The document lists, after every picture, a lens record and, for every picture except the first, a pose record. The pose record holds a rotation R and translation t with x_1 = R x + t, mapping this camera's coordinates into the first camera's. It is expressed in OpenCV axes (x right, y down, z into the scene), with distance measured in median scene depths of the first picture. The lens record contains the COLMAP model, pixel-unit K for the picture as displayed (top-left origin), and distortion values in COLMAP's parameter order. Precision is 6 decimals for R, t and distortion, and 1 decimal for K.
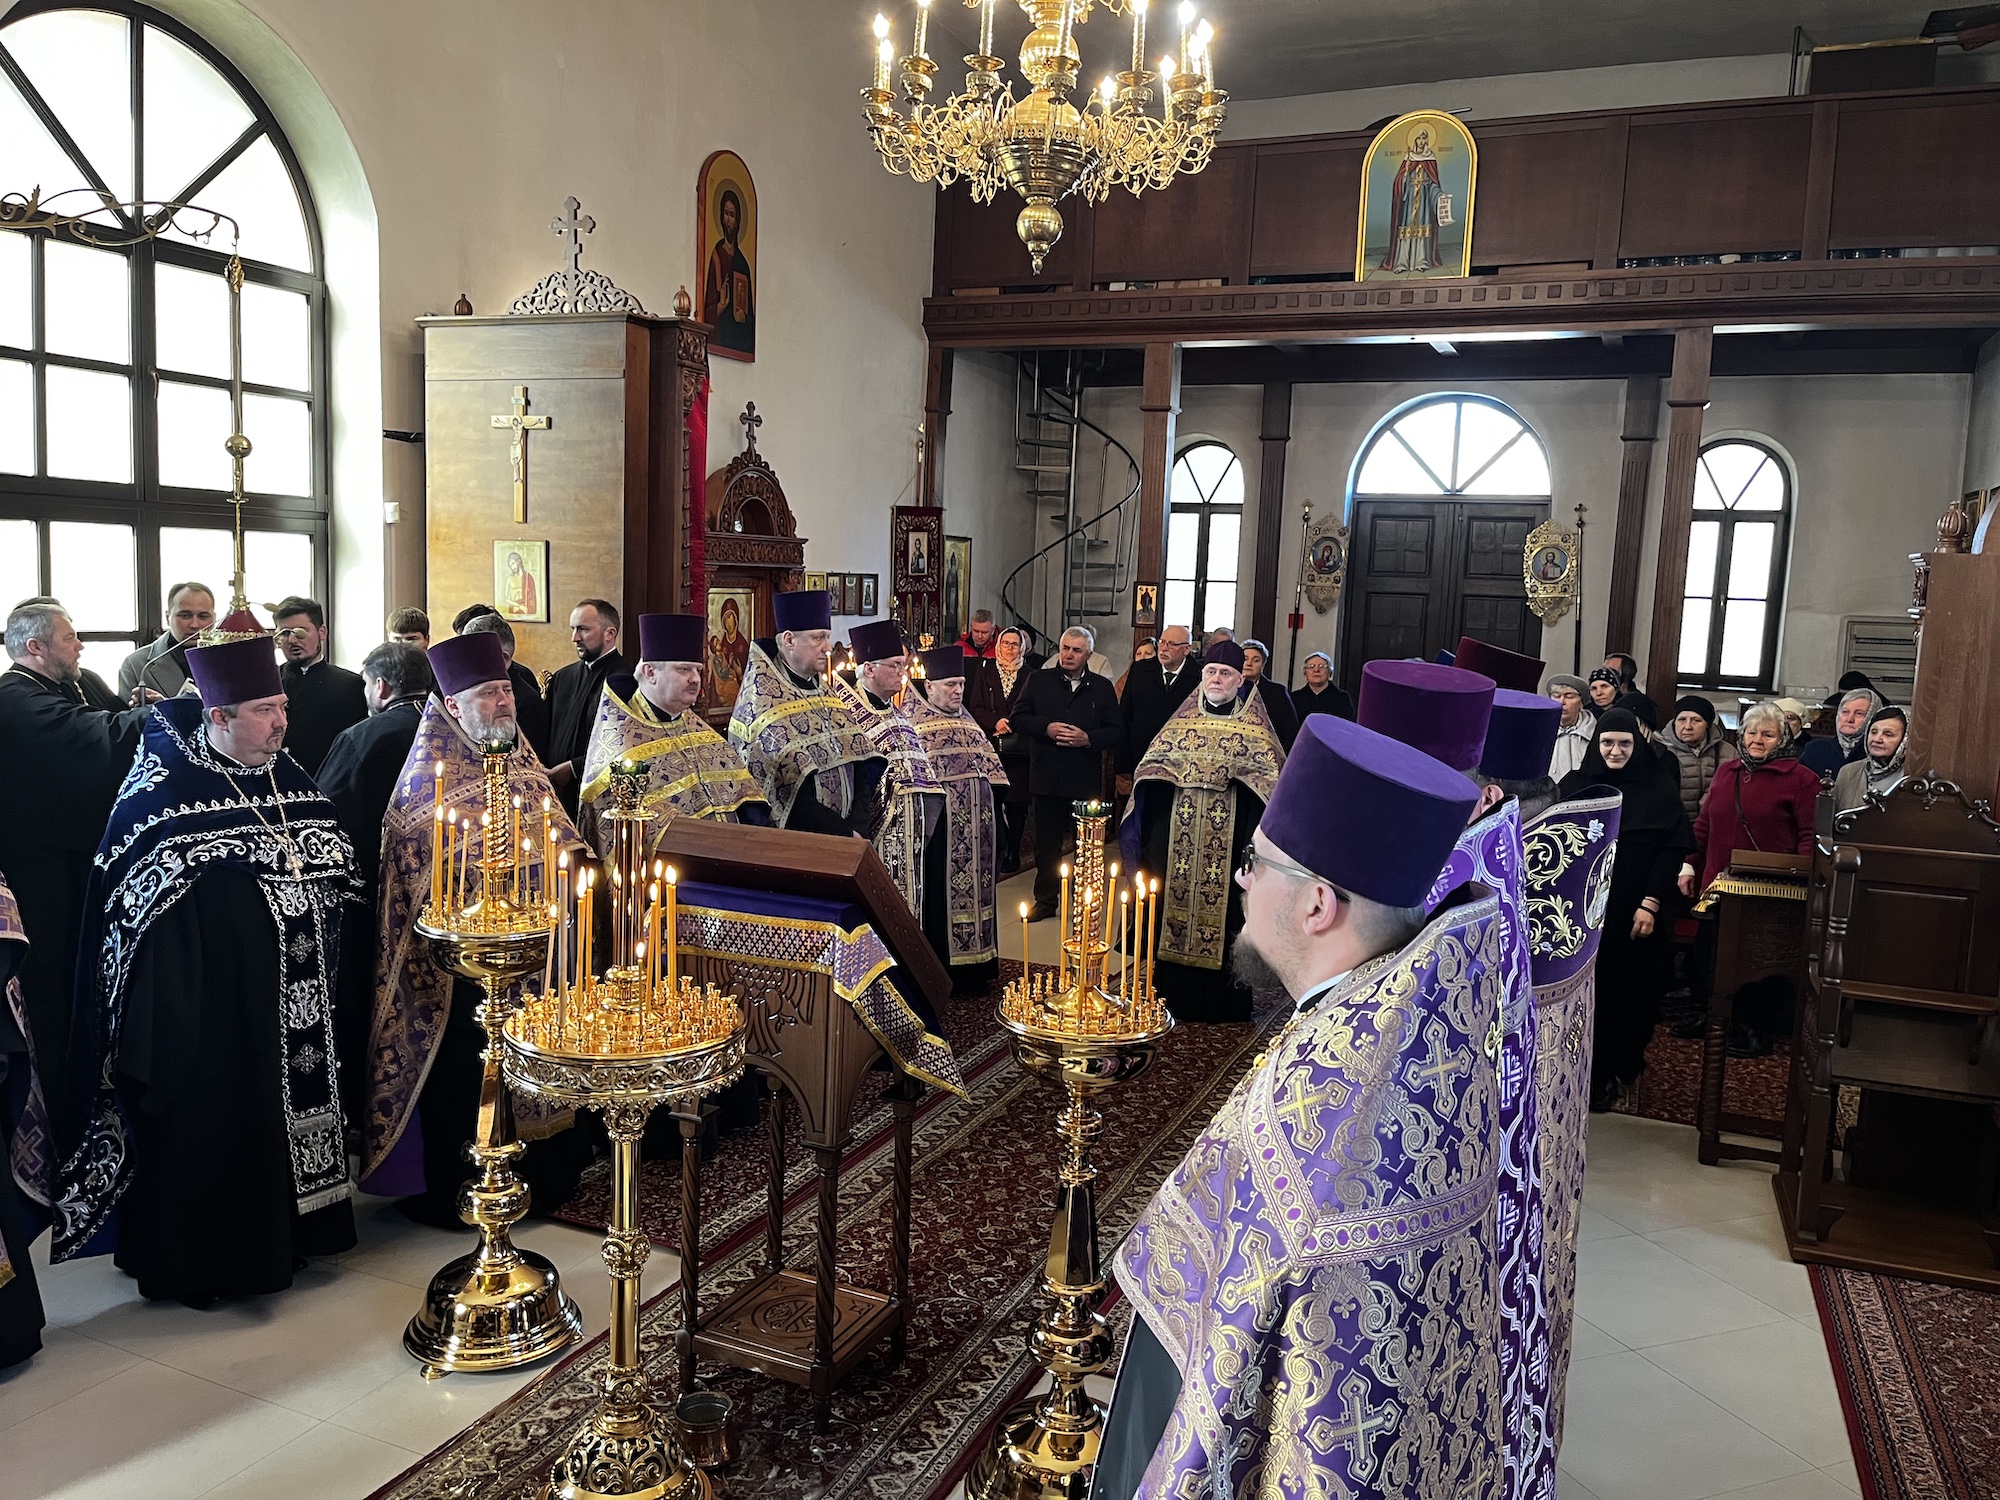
lens RADIAL K [[1529.2, 0, 1000.0], [0, 1529.2, 750.0], [0, 0, 1]] dist [-0.040768, 0.004275]
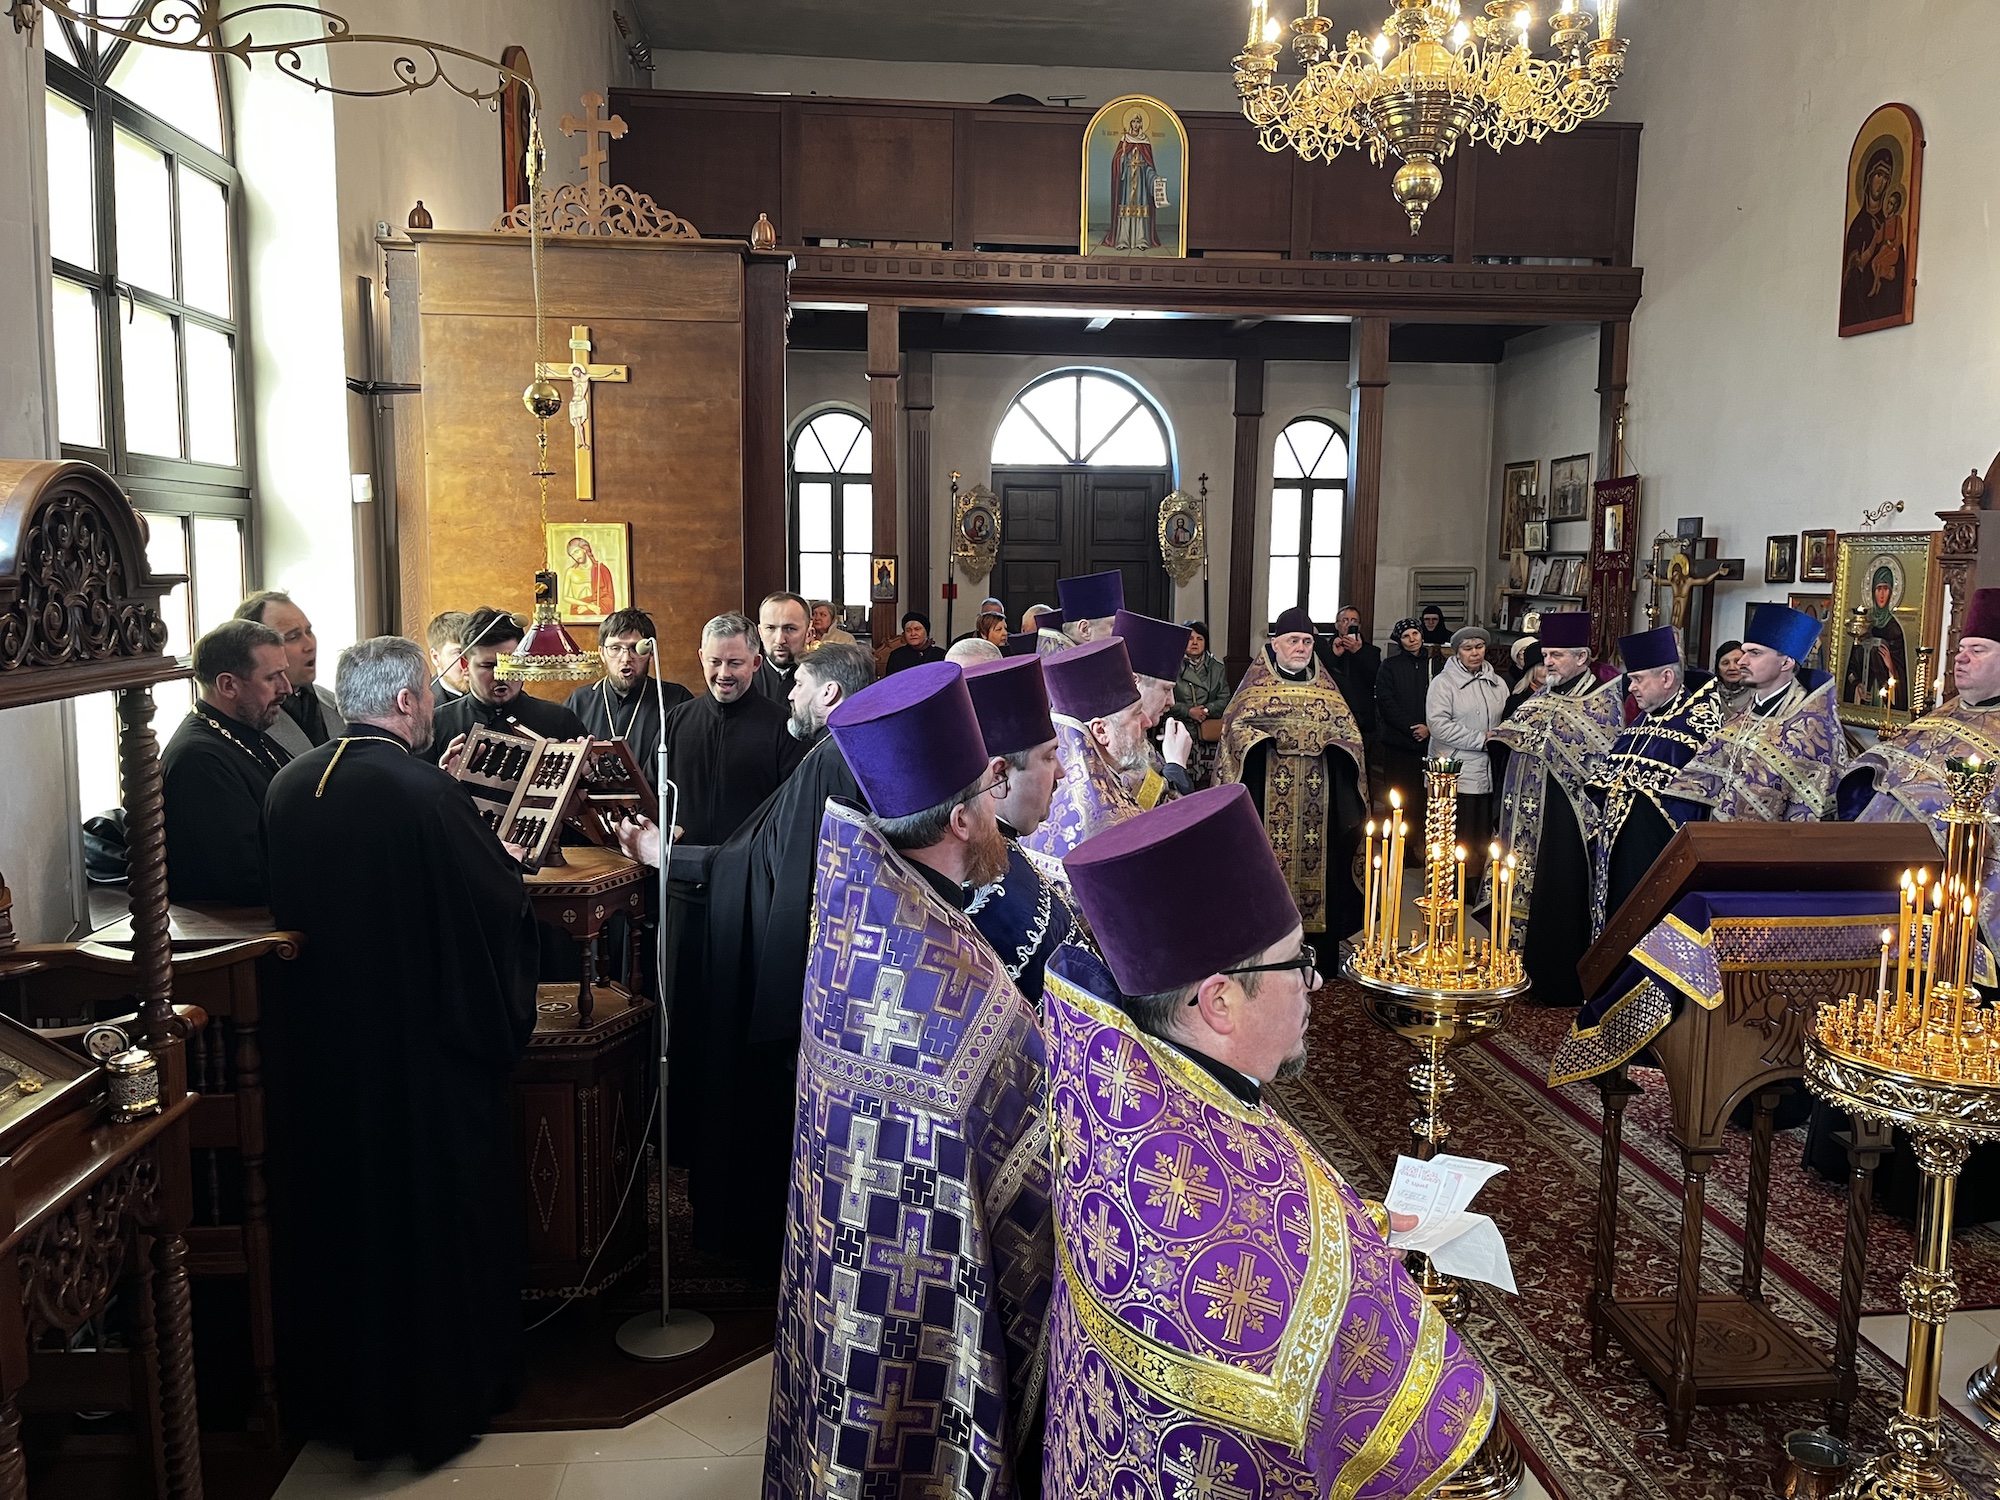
lens RADIAL K [[1502.1, 0, 1039.7], [0, 1502.1, 776.0], [0, 0, 1]] dist [0.007090, -0.106824]
pose [[0.875604, -0.092240, 0.474140, -0.280930], [0.072551, 0.995576, 0.059701, -0.019991], [-0.477549, -0.017875, 0.878423, 0.110705]]
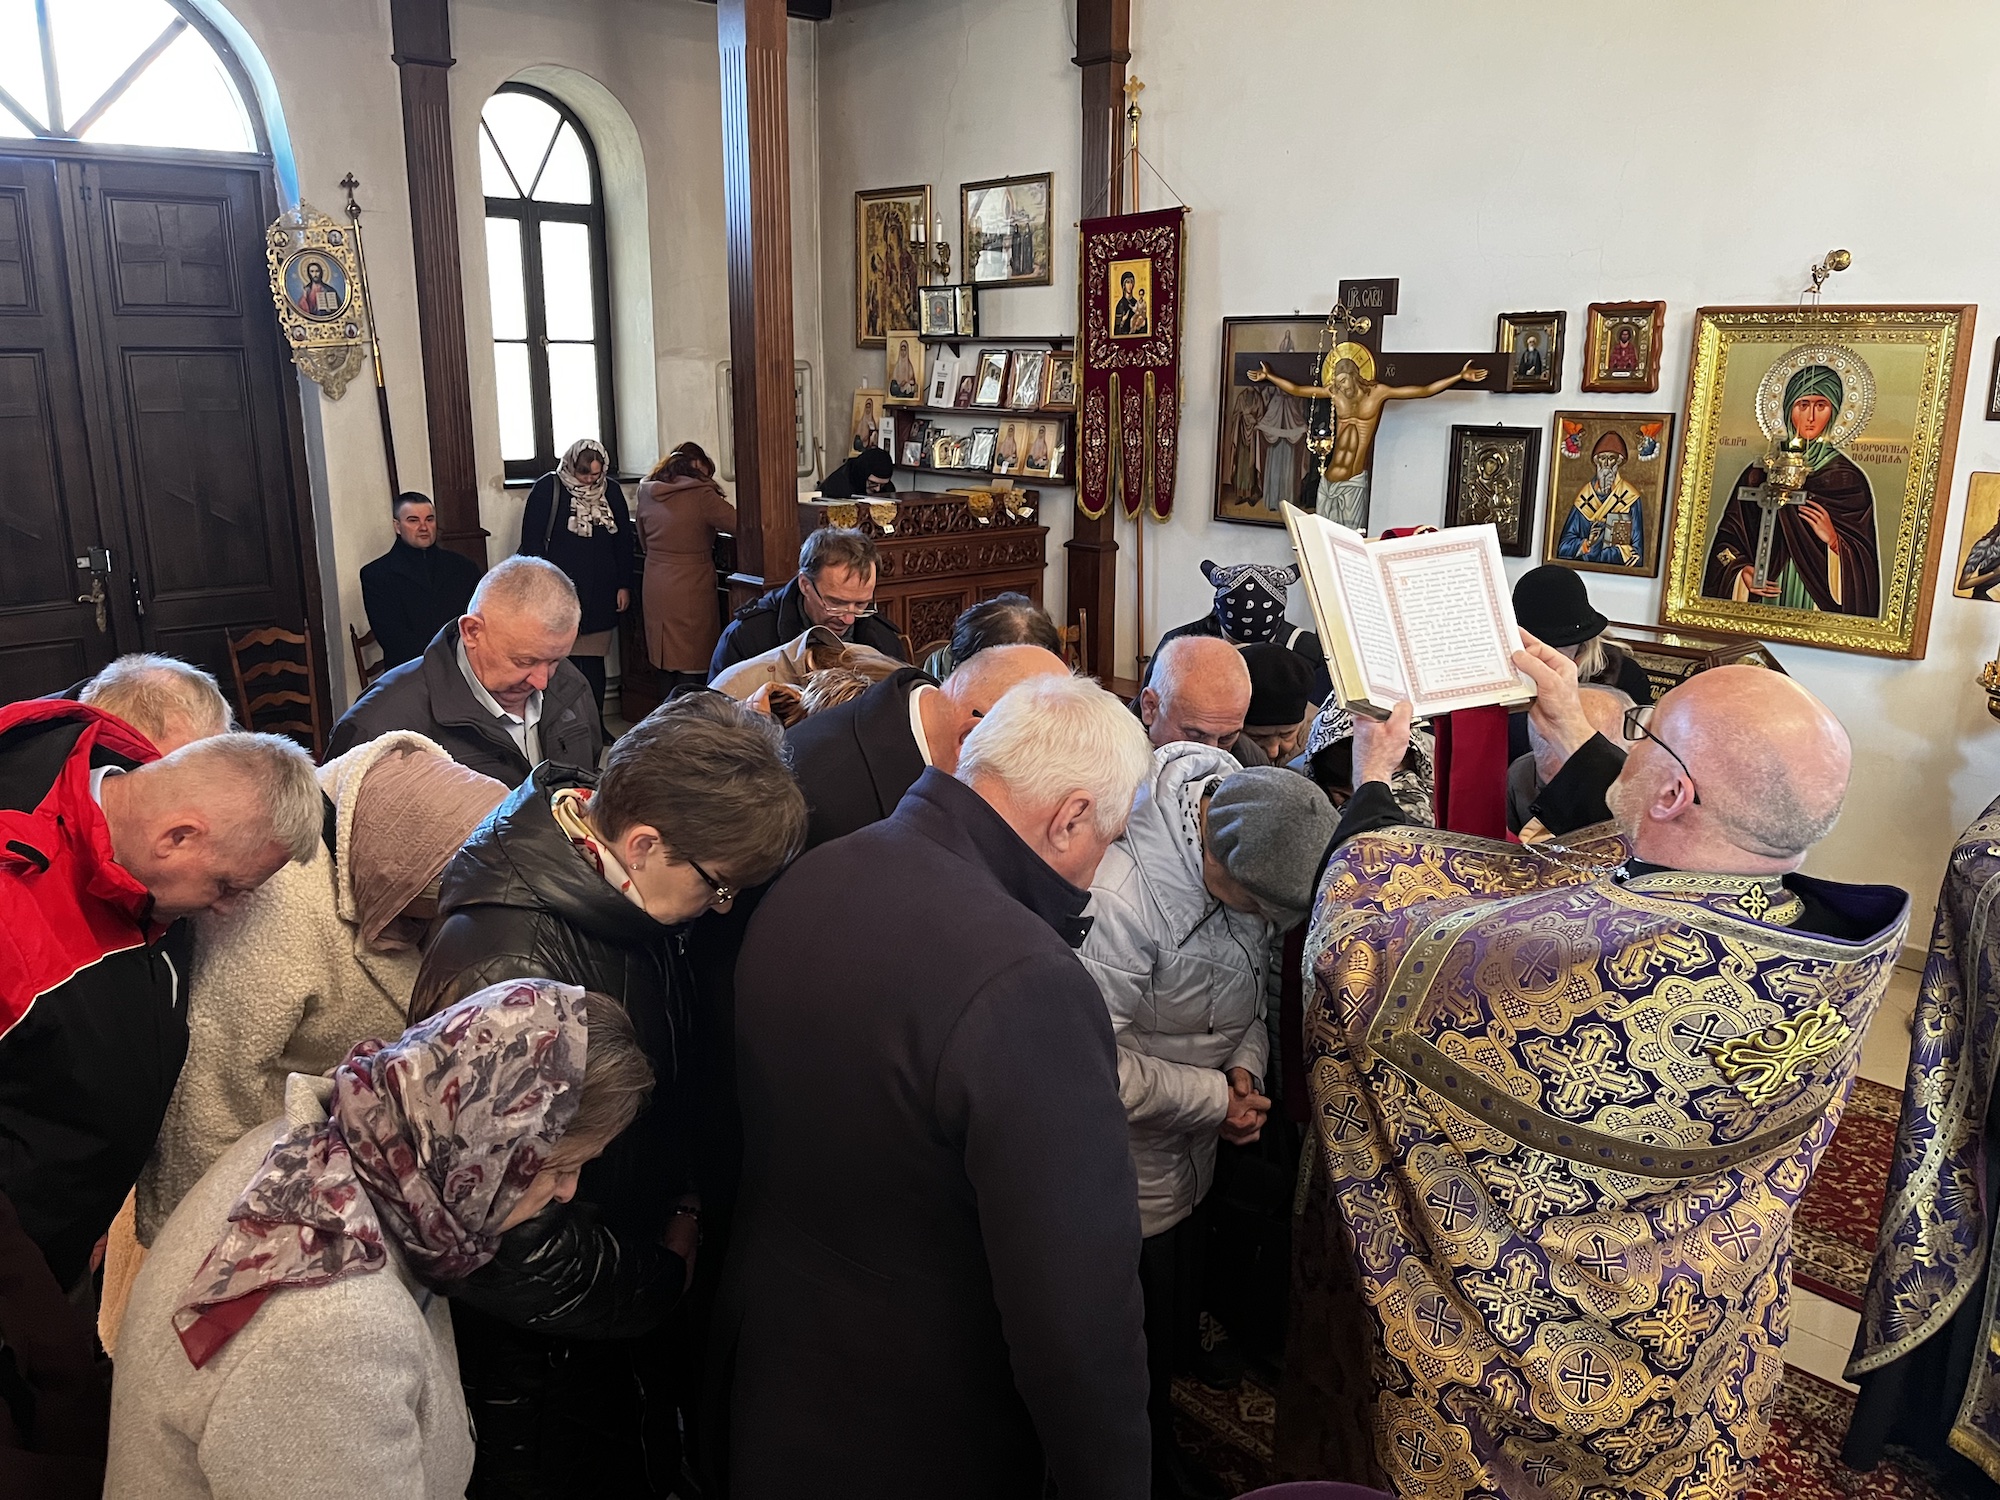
lens RADIAL K [[1483.1, 0, 1009.1], [0, 1483.1, 762.5], [0, 0, 1]] dist [0.043691, -0.063998]
pose [[0.428179, -0.266552, 0.863488, -0.055026], [0.101968, 0.963658, 0.246911, -0.070007], [-0.897923, -0.017674, 0.439799, 0.585816]]
